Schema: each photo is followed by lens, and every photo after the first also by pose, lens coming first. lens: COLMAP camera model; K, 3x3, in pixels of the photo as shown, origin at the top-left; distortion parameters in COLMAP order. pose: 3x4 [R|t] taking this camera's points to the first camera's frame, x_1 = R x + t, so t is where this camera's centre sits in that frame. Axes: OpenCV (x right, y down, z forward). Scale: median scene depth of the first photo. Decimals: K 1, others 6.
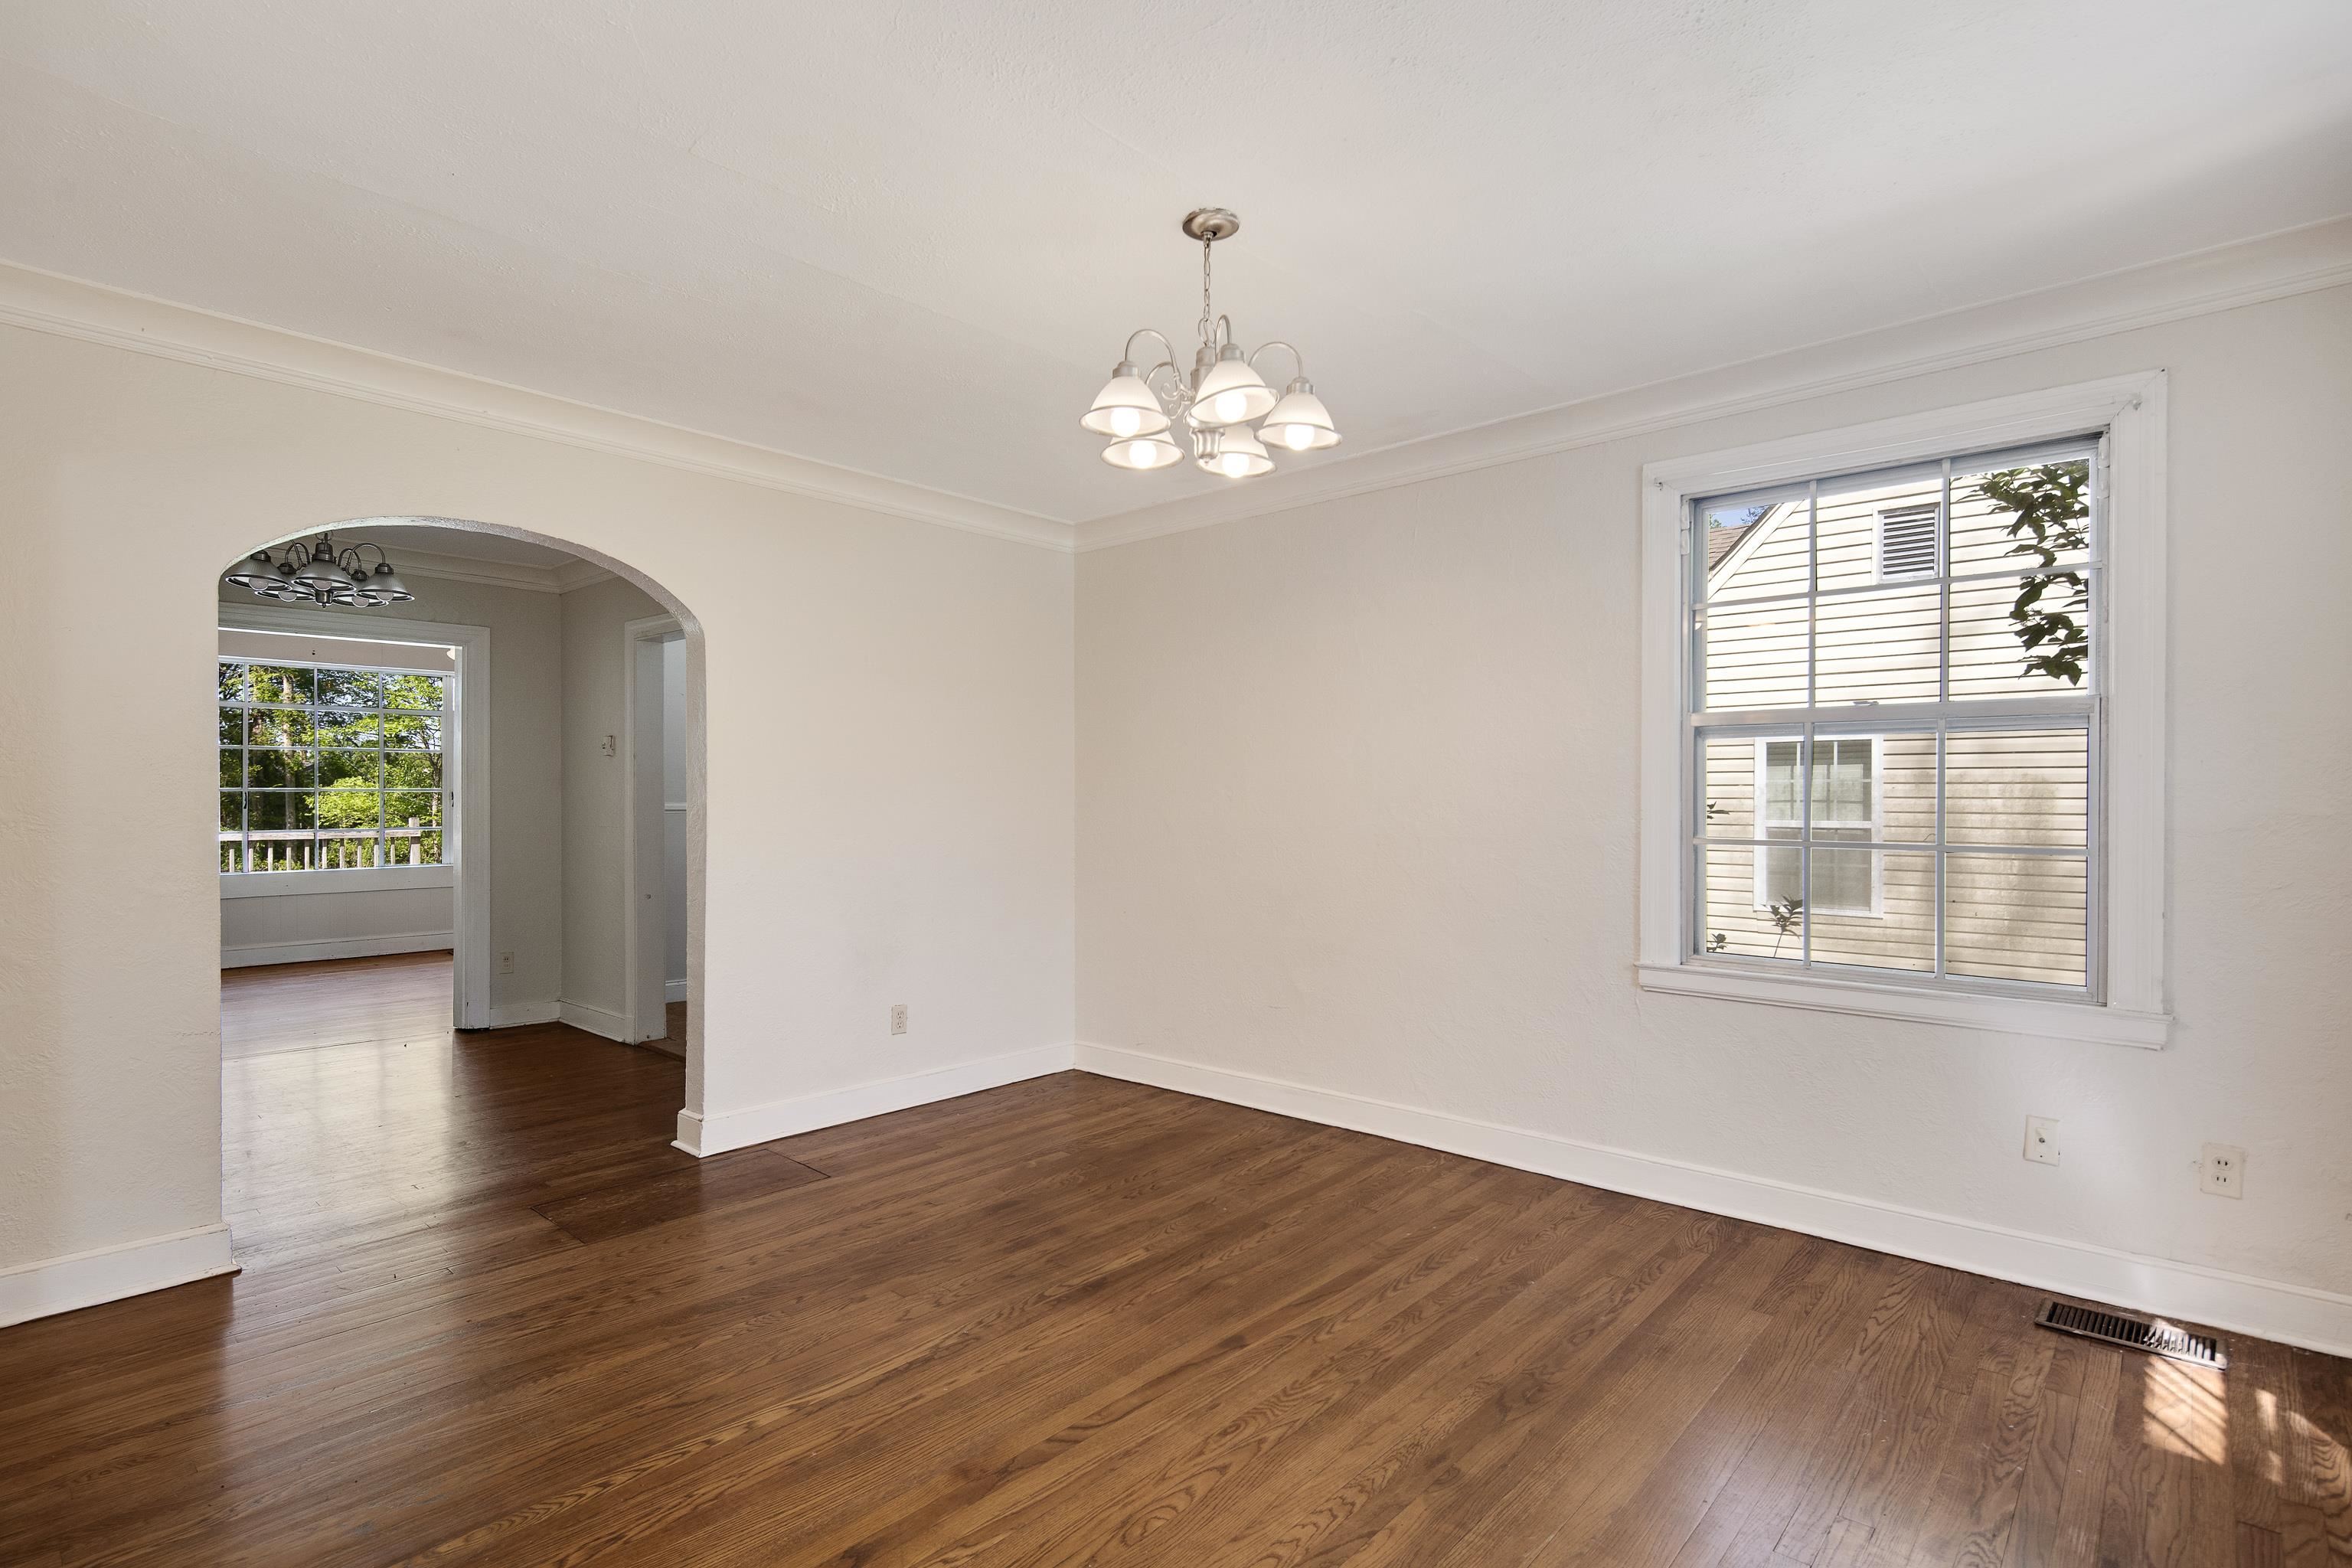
lens RADIAL K [[1137.8, 0, 1174.8], [0, 1137.8, 794.0], [0, 0, 1]] dist [-0.003567, -0.001825]
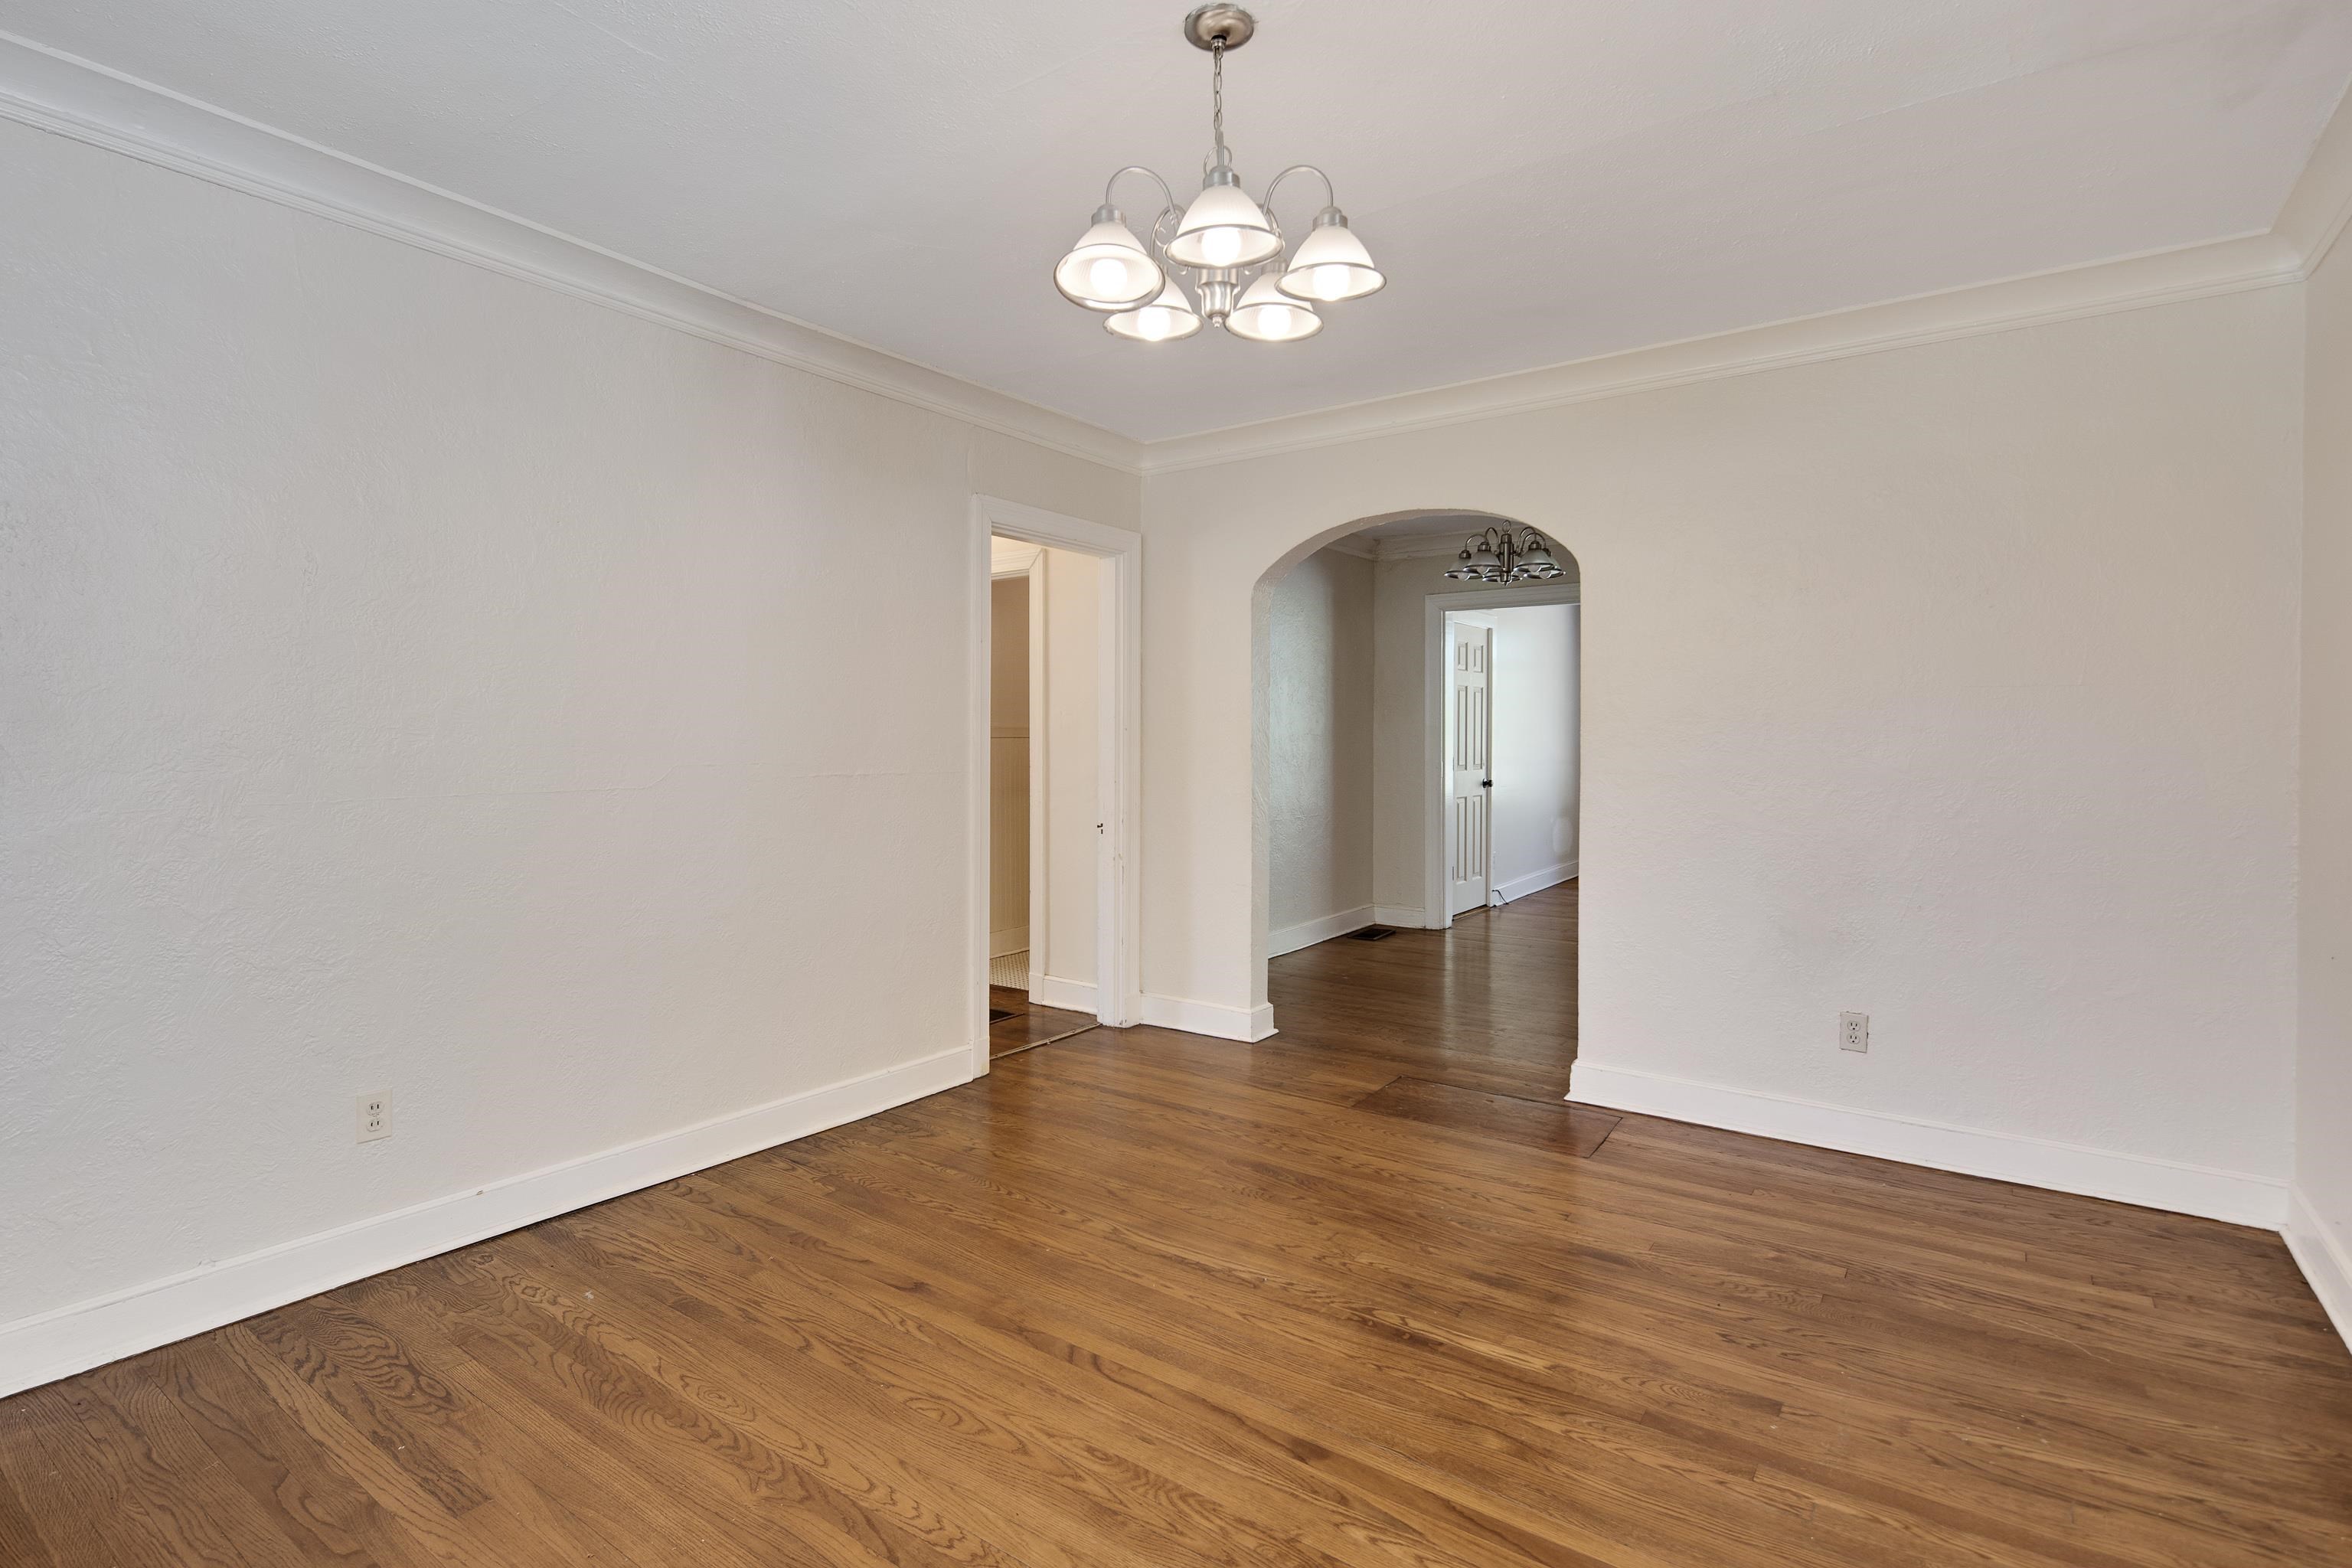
lens RADIAL K [[1137.8, 0, 1174.0], [0, 1137.8, 767.3], [0, 0, 1]] dist [-0.003567, -0.001825]
pose [[0.111292, 0.027878, -0.993397, 0.627672], [0.000084, 0.999606, 0.028062, 0.001772], [0.993788, -0.003206, 0.111245, 0.659213]]
